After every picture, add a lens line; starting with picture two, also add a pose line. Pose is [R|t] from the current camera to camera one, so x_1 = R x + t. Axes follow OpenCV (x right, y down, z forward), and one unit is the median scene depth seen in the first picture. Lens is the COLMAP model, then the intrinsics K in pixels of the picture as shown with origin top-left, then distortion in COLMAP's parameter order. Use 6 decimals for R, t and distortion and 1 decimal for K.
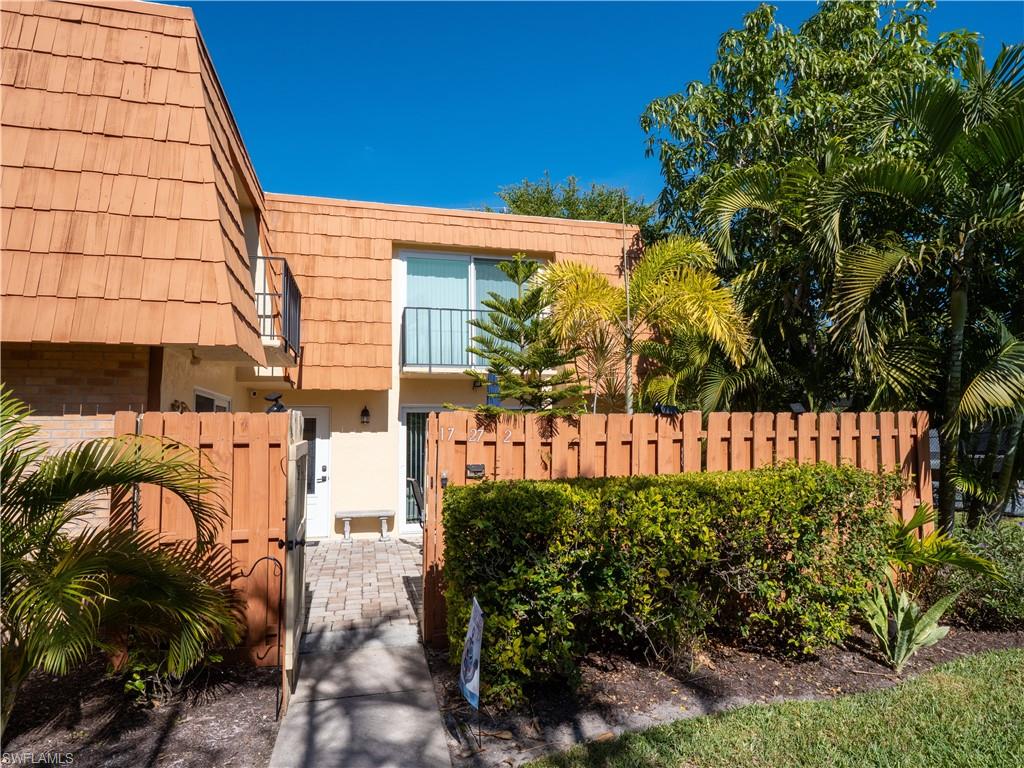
lens RADIAL K [[597.8, 0, 514.3], [0, 597.8, 386.0], [0, 0, 1]] dist [-0.000433, 0.001387]
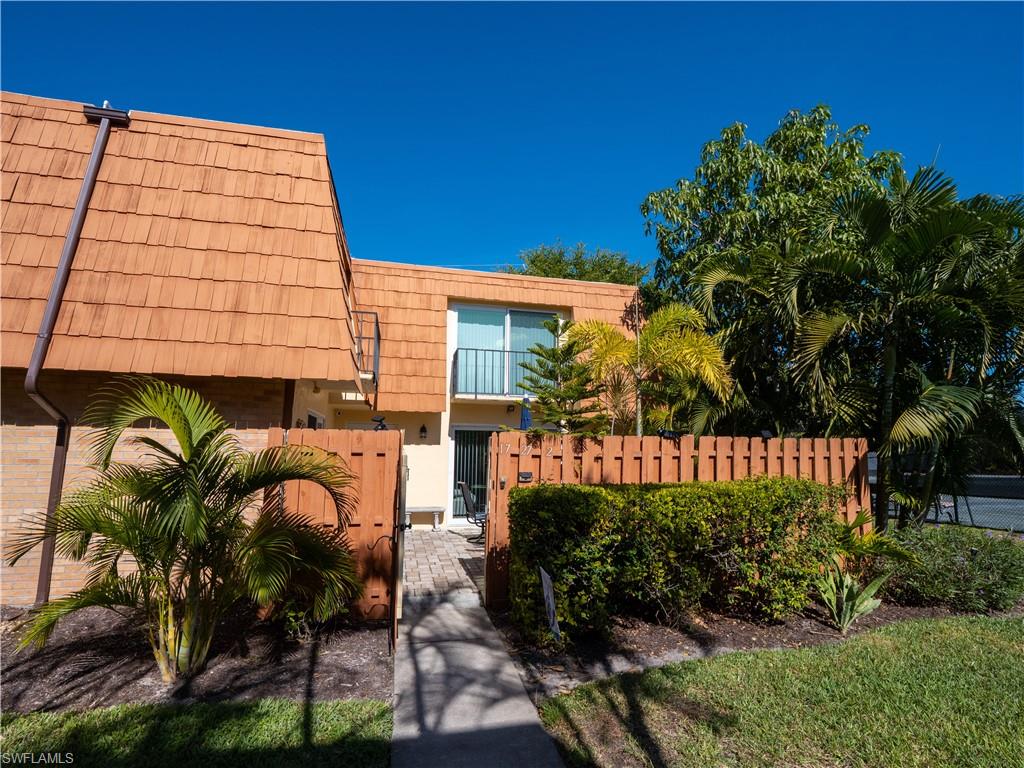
lens RADIAL K [[497.5, 0, 514.1], [0, 497.5, 386.8], [0, 0, 1]] dist [-0.003718, -0.007210]
pose [[0.999672, 0.019071, -0.017082, -0.071419], [-0.019765, 0.998947, -0.041395, -0.012289], [0.016274, 0.041719, 0.998997, -0.115098]]
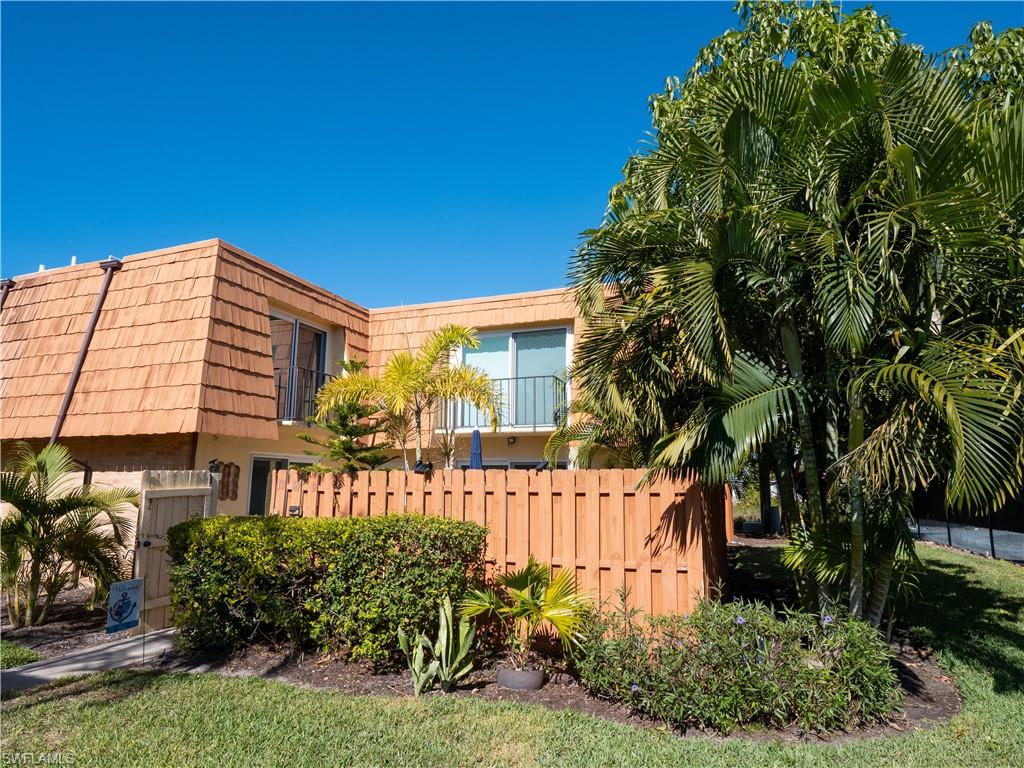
lens RADIAL K [[597.8, 0, 514.7], [0, 597.8, 385.1], [0, 0, 1]] dist [-0.000433, 0.001387]
pose [[0.817436, -0.079151, -0.570556, 1.182466], [0.034545, 0.995468, -0.088604, -0.014713], [0.574983, 0.052719, 0.816465, 0.091662]]
